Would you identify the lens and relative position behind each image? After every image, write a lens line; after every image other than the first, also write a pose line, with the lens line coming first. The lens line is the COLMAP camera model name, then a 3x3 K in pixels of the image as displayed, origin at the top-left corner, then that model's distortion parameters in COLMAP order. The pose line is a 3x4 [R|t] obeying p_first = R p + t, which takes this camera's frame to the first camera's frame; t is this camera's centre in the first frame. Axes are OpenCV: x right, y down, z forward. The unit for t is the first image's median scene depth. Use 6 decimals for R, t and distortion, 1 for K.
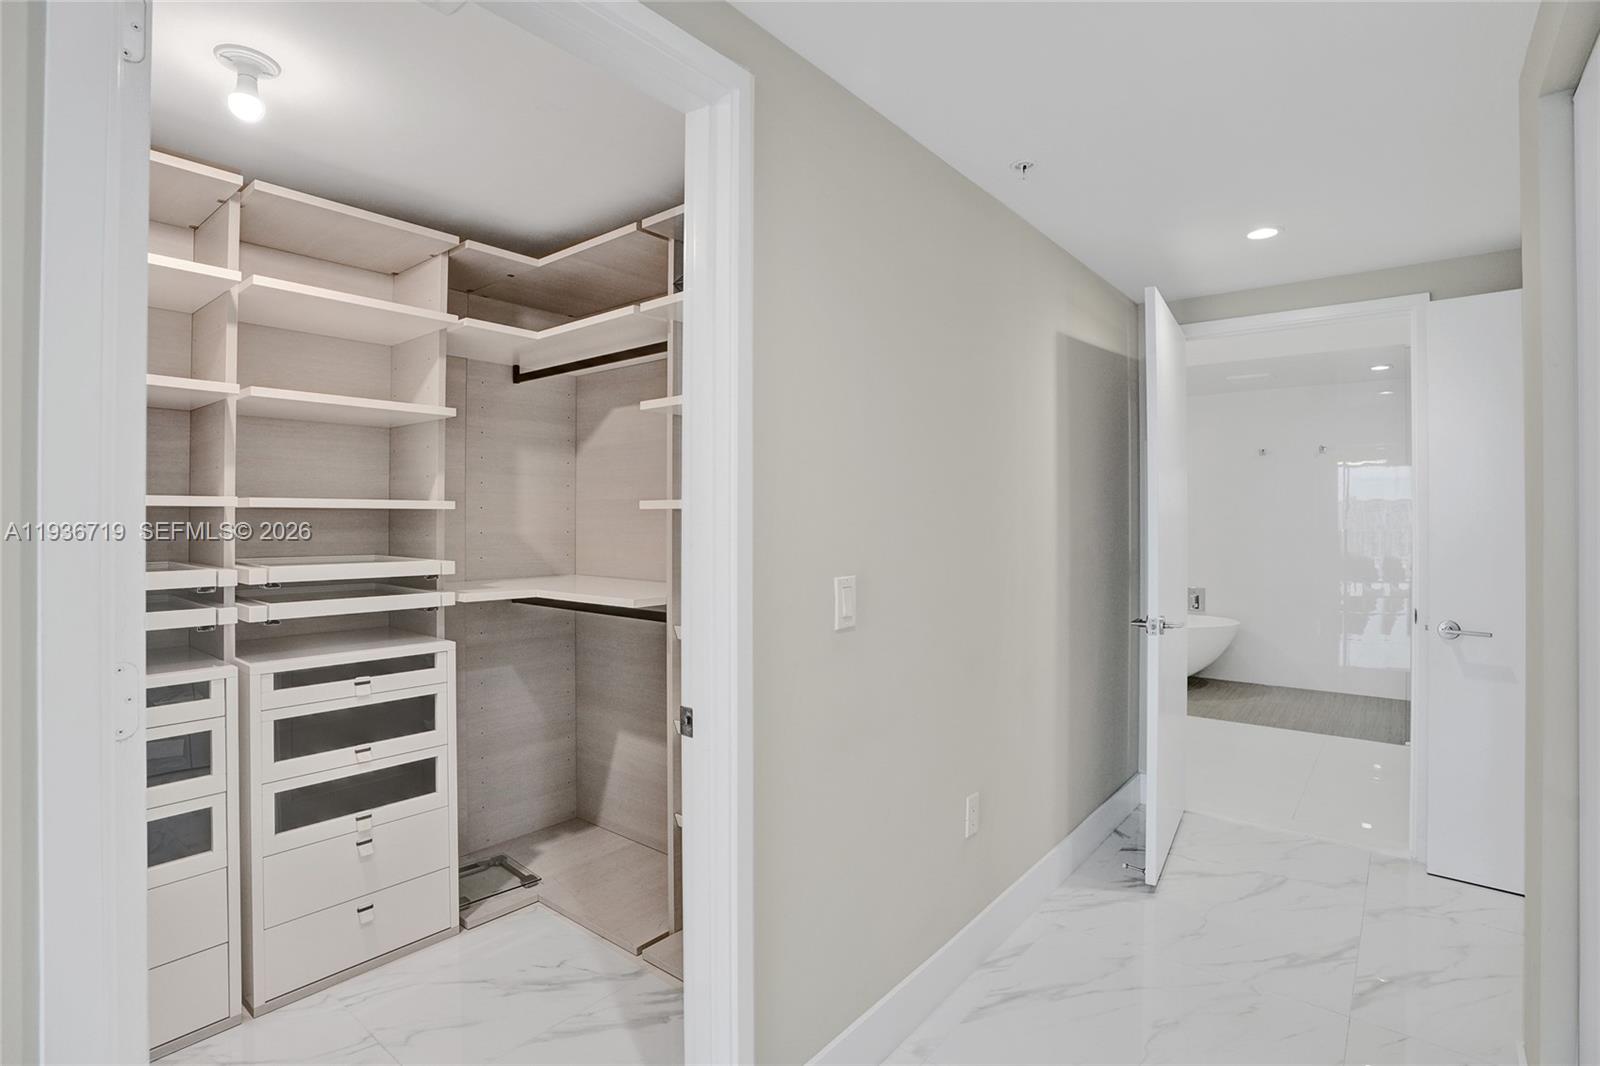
lens RADIAL K [[771.5, 0, 815.7], [0, 771.5, 515.8], [0, 0, 1]] dist [-0.071942, 0.028349]
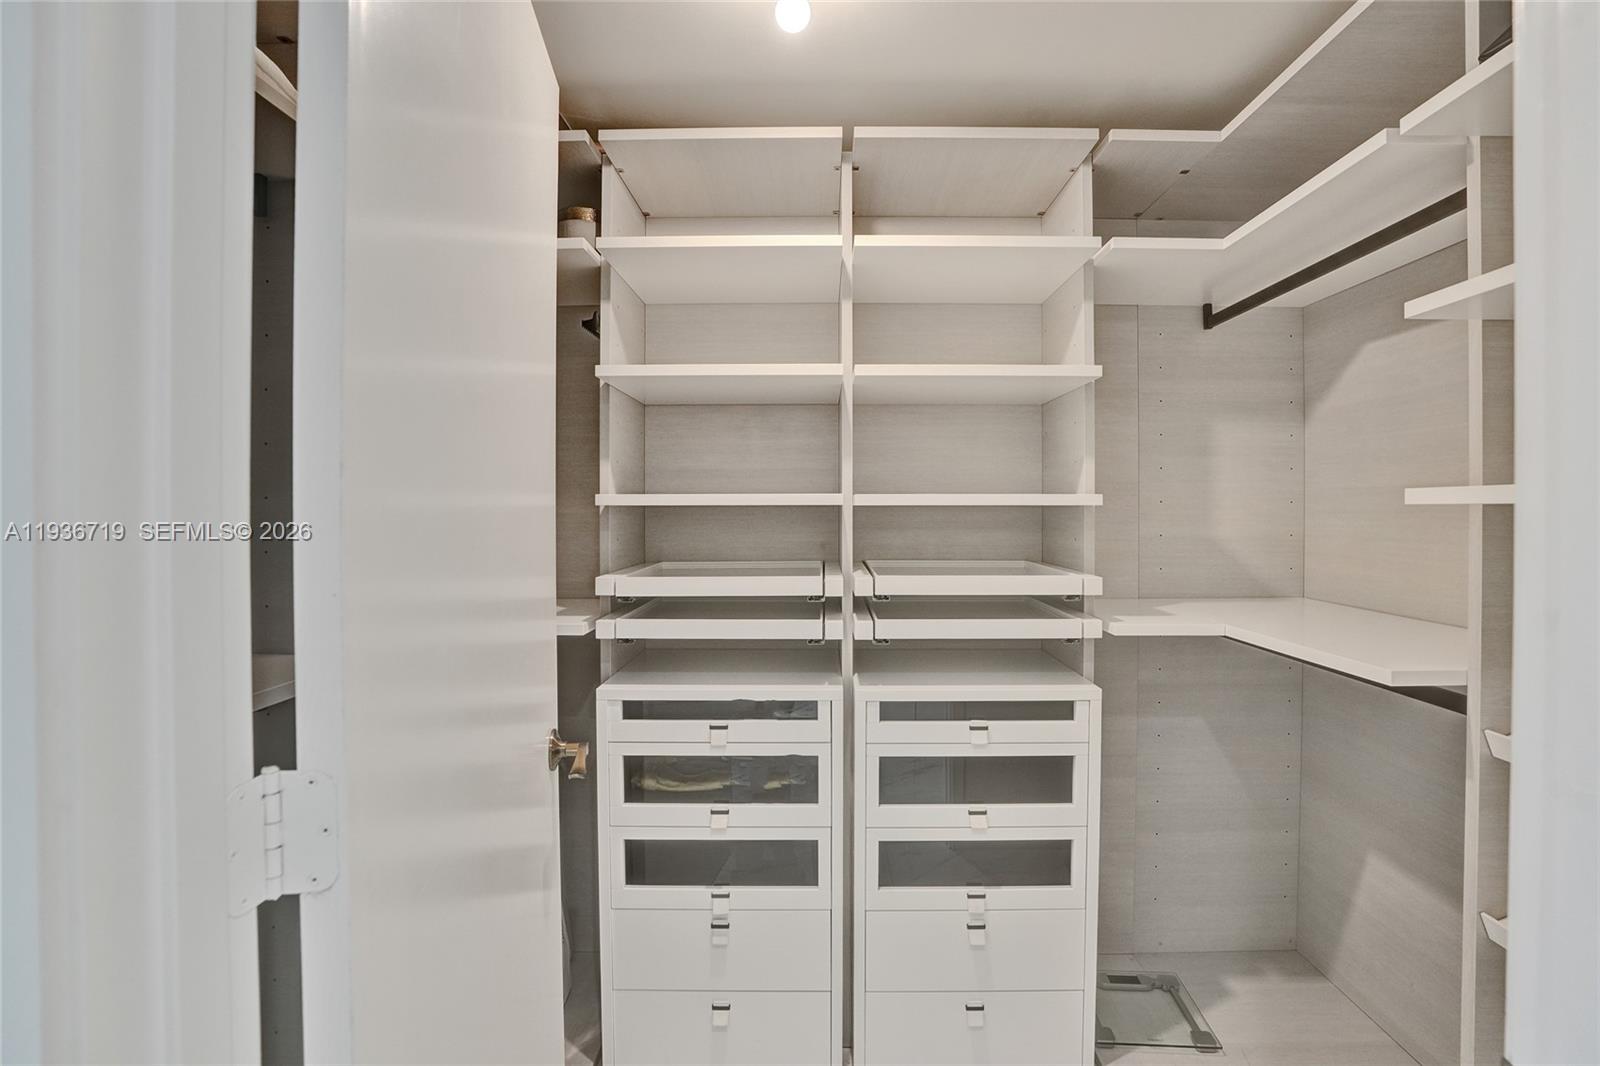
lens RADIAL K [[771.5, 0, 815.7], [0, 771.5, 515.8], [0, 0, 1]] dist [-0.071942, 0.028349]
pose [[0.608763, 0.003669, -0.793344, -0.064367], [0.005224, 0.999949, 0.008634, -0.006456], [0.793335, -0.009400, 0.608713, 0.337894]]
